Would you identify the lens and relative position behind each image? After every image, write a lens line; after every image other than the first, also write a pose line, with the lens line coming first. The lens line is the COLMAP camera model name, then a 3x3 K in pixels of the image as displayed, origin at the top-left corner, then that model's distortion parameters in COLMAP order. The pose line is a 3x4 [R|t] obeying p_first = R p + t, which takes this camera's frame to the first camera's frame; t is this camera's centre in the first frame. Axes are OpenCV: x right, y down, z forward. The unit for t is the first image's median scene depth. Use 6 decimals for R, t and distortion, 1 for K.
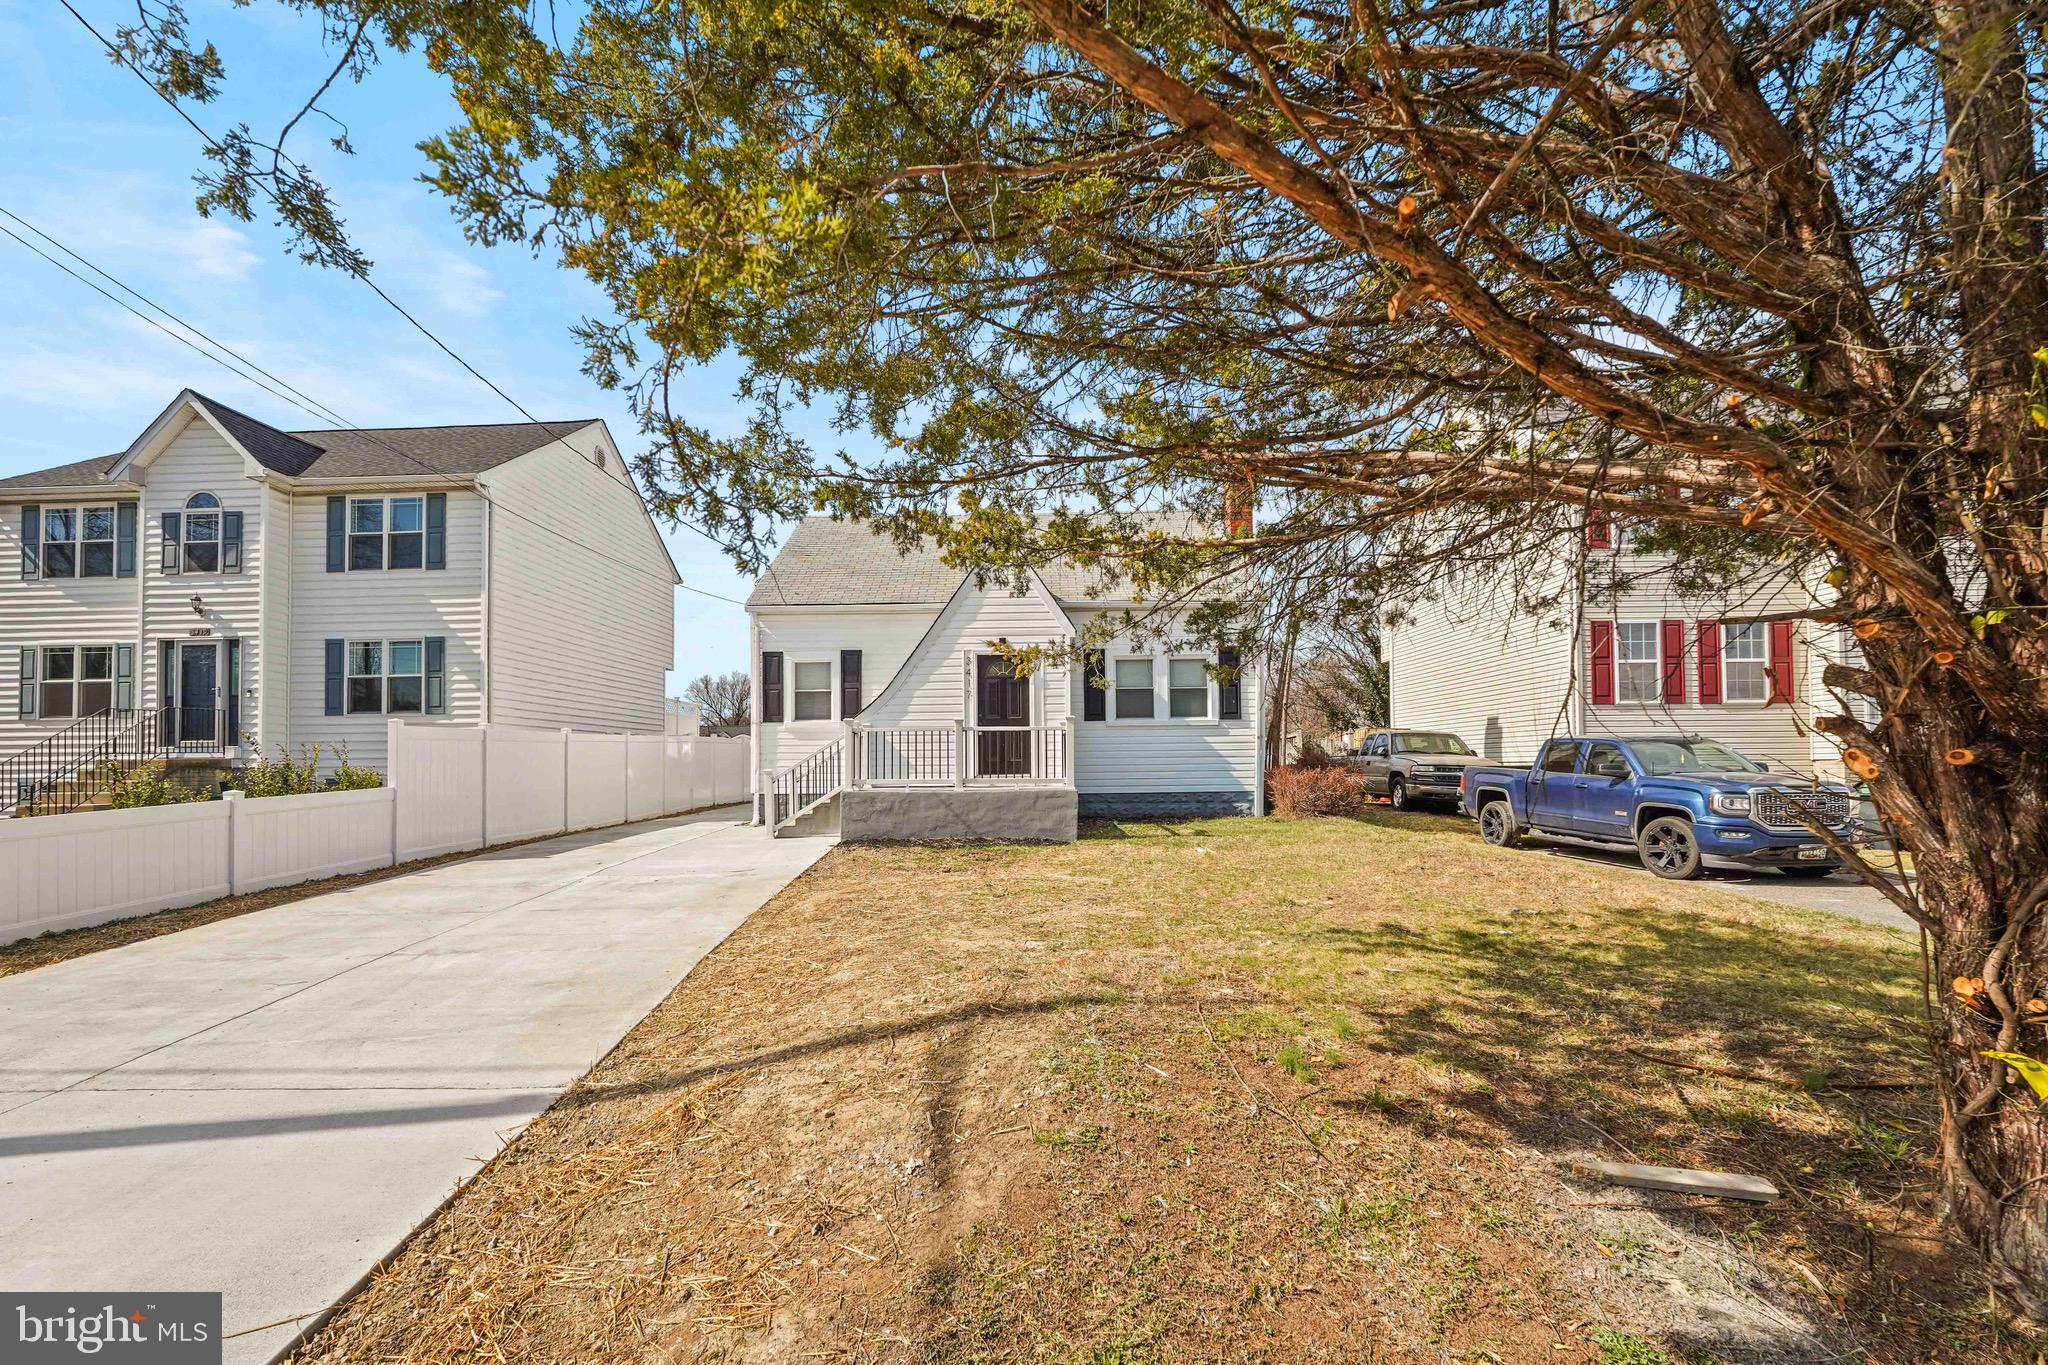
lens RADIAL K [[918.0, 0, 1023.4], [0, 918.0, 680.3], [0, 0, 1]] dist [-0.003965, 0.000448]
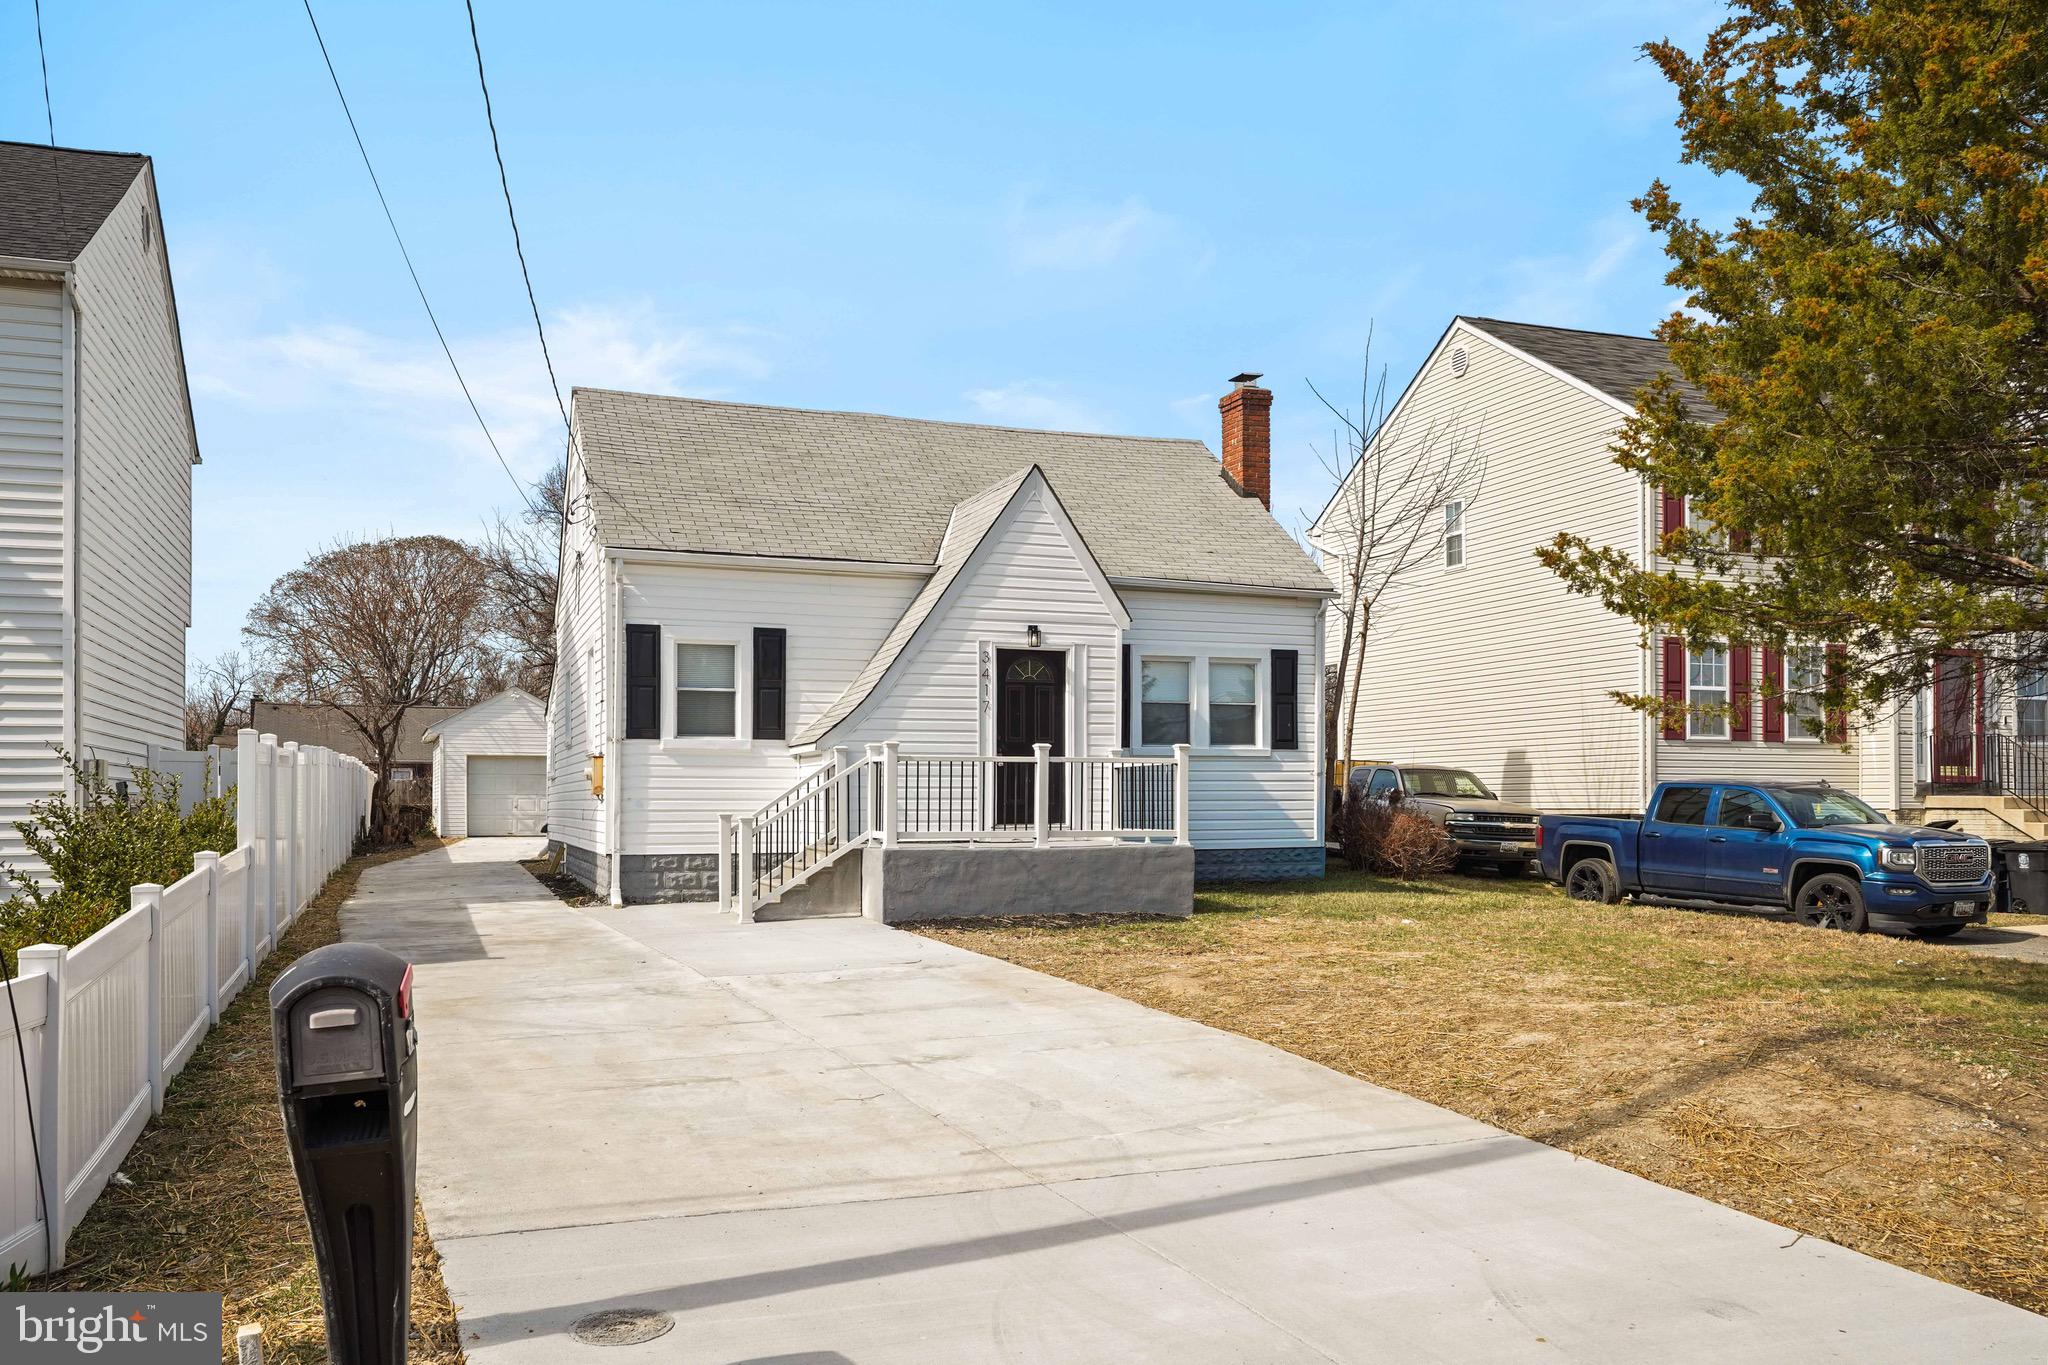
lens RADIAL K [[1680.9, 0, 1024.6], [0, 1680.9, 690.3], [0, 0, 1]] dist [0.003456, -0.003741]
pose [[0.915459, 0.033933, 0.400979, -0.530244], [-0.044124, 0.998895, 0.016205, -0.017634], [-0.399986, -0.032528, 0.915944, -0.147245]]
